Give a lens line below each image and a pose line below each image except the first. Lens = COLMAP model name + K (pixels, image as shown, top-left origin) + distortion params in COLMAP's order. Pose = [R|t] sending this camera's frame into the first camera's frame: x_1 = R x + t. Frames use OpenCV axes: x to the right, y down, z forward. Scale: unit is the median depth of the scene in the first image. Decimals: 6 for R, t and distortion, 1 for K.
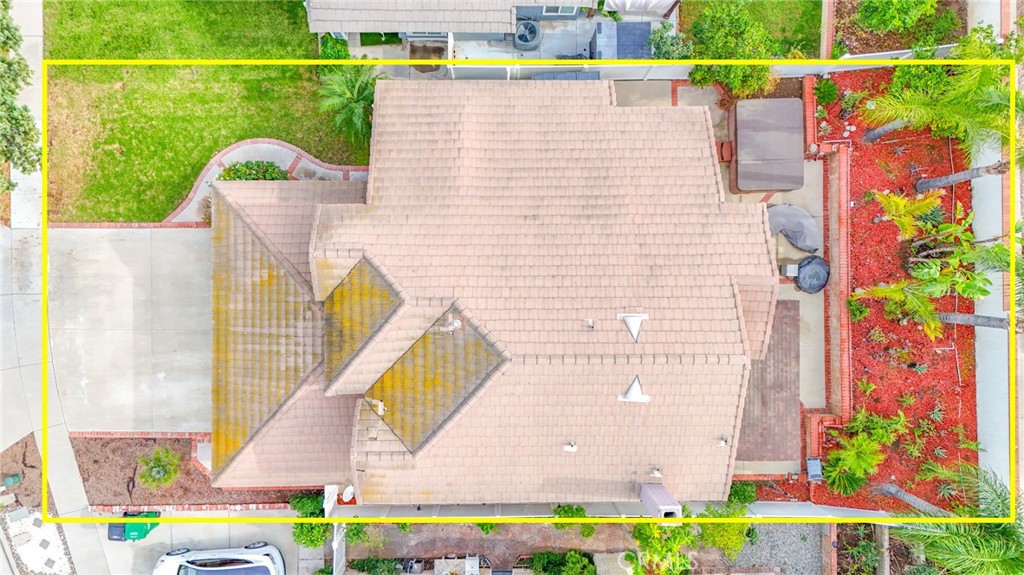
lens RADIAL K [[755.0, 0, 512.0], [0, 755.0, 279.7], [0, 0, 1]] dist [0.045189, -0.010813]
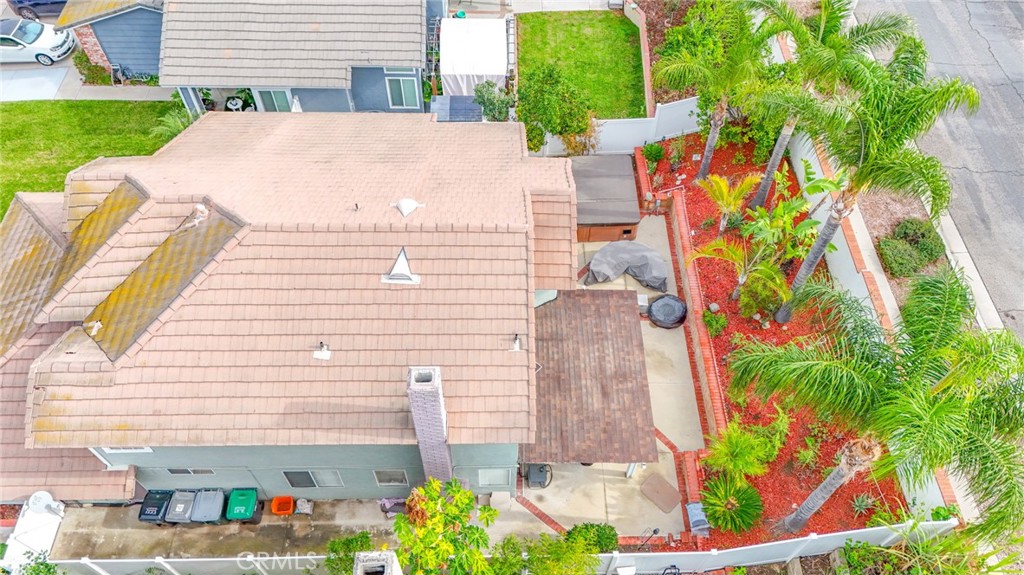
lens RADIAL K [[755.0, 0, 512.2], [0, 755.0, 281.9], [0, 0, 1]] dist [0.045189, -0.010813]
pose [[0.999943, -0.010064, -0.003529, 0.237357], [0.006181, 0.816518, -0.577287, 0.525819], [0.008691, 0.577233, 0.816533, 0.277046]]
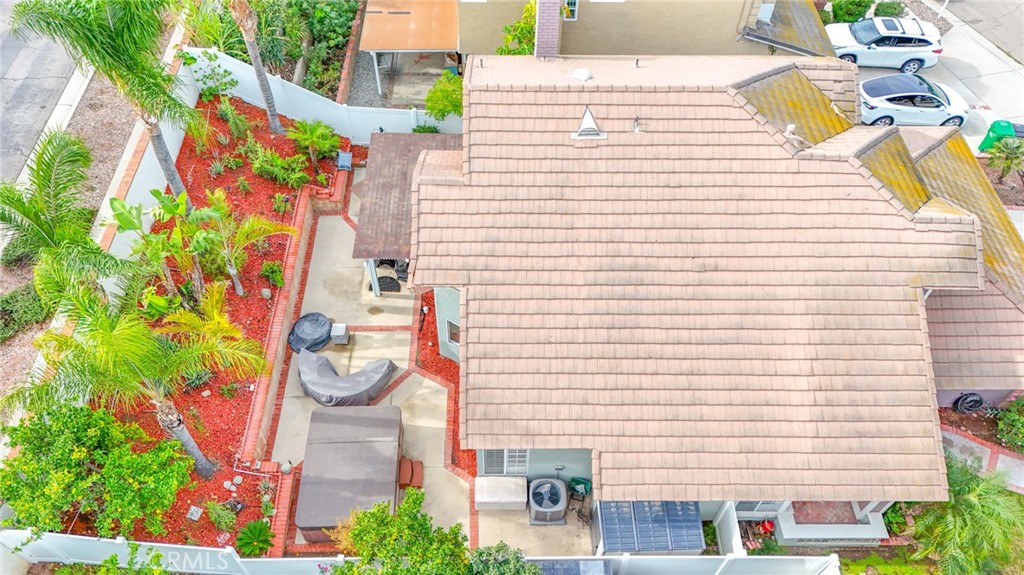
lens RADIAL K [[755.0, 0, 509.9], [0, 755.0, 287.7], [0, 0, 1]] dist [0.045189, -0.010813]
pose [[-0.999445, -0.010949, -0.031466, 0.228929], [-0.011338, -0.776309, 0.630250, -0.531132], [-0.031328, 0.630257, 0.775754, 0.366272]]
